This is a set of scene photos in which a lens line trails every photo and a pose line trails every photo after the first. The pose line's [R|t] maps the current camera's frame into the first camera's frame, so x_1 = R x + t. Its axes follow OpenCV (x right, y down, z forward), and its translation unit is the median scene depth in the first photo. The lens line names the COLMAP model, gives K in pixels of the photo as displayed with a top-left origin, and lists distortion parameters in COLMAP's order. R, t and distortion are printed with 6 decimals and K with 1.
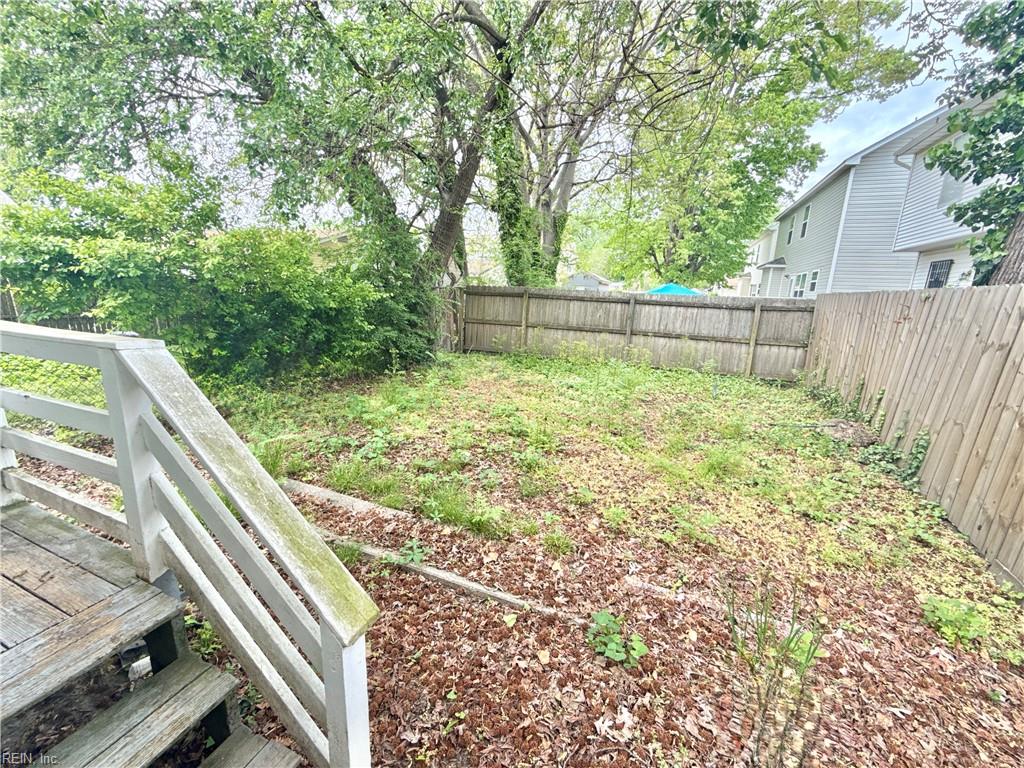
lens RADIAL K [[410.4, 0, 512.0], [0, 410.4, 384.0], [0, 0, 1]] dist [0.002609, 0.000581]
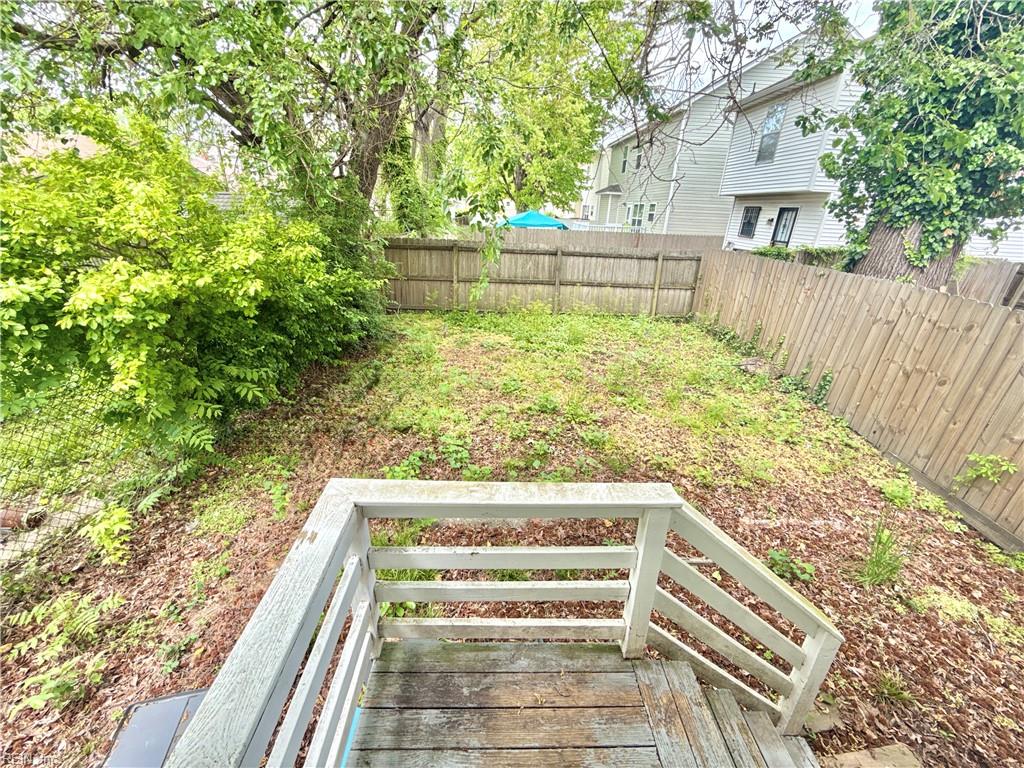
lens RADIAL K [[410.4, 0, 512.0], [0, 410.4, 384.0], [0, 0, 1]] dist [0.002609, 0.000581]
pose [[0.913938, -0.163607, 0.371417, -0.297051], [0.086458, 0.972626, 0.215692, -0.121305], [-0.396539, -0.165017, 0.903065, 0.030445]]
